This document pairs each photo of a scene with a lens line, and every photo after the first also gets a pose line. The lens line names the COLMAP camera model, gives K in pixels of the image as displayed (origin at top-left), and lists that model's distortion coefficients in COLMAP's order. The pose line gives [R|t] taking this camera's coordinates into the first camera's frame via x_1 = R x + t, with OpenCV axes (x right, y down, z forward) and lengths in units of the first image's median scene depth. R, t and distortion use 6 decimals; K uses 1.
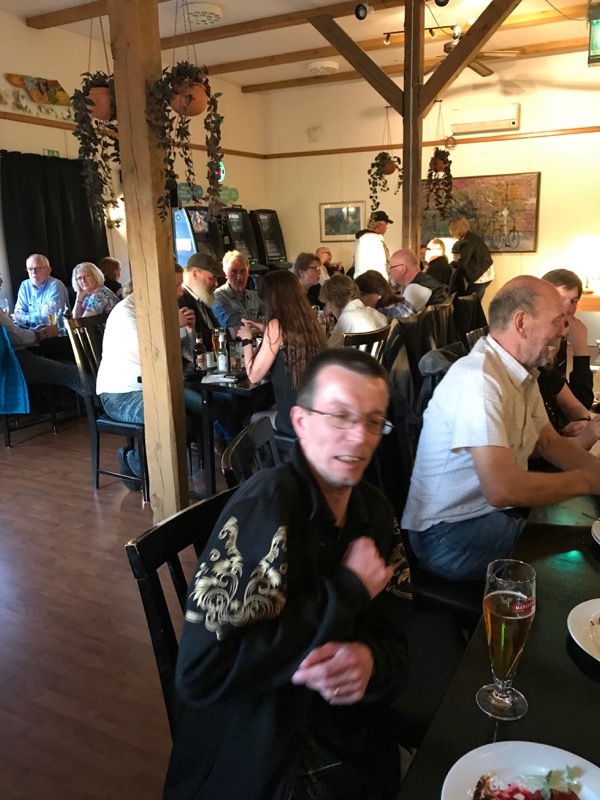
lens RADIAL K [[654.4, 0, 303.1], [0, 654.4, 396.4], [0, 0, 1]] dist [0.018309, -0.022580]
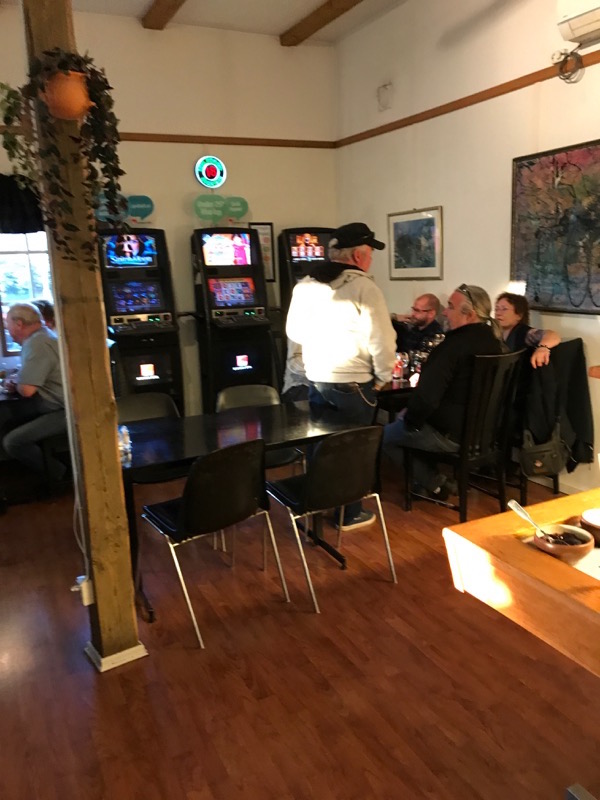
lens RADIAL K [[654.4, 0, 319.2], [0, 654.4, 405.6], [0, 0, 1]] dist [0.018309, -0.022580]
pose [[0.828514, 0.116991, -0.547610, 0.378456], [-0.123909, 0.991992, 0.024459, -0.159048], [0.546086, 0.047589, 0.836376, 0.584526]]
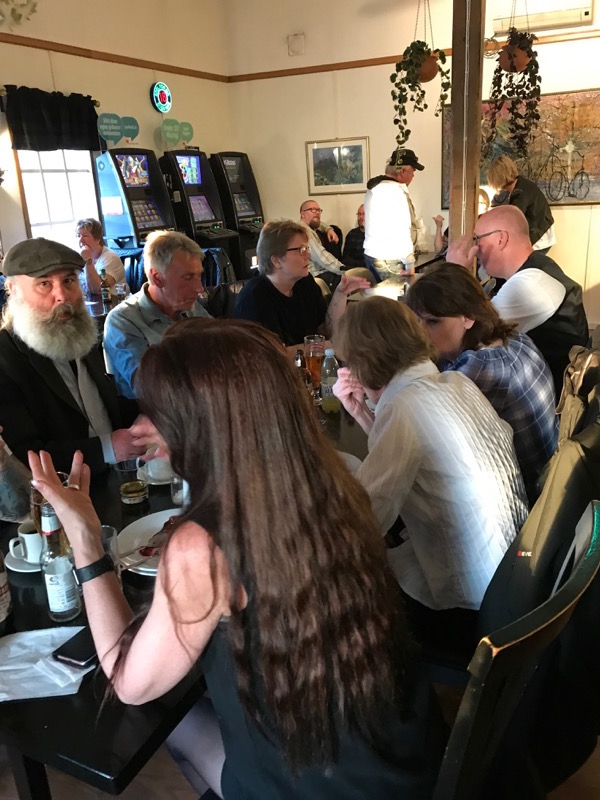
lens RADIAL K [[654.4, 0, 308.2], [0, 654.4, 394.2], [0, 0, 1]] dist [0.018309, -0.022580]
pose [[0.999158, -0.032282, 0.025314, -0.000231], [0.030446, 0.997094, 0.069838, -0.076596], [-0.027495, -0.069009, 0.997237, 0.297086]]
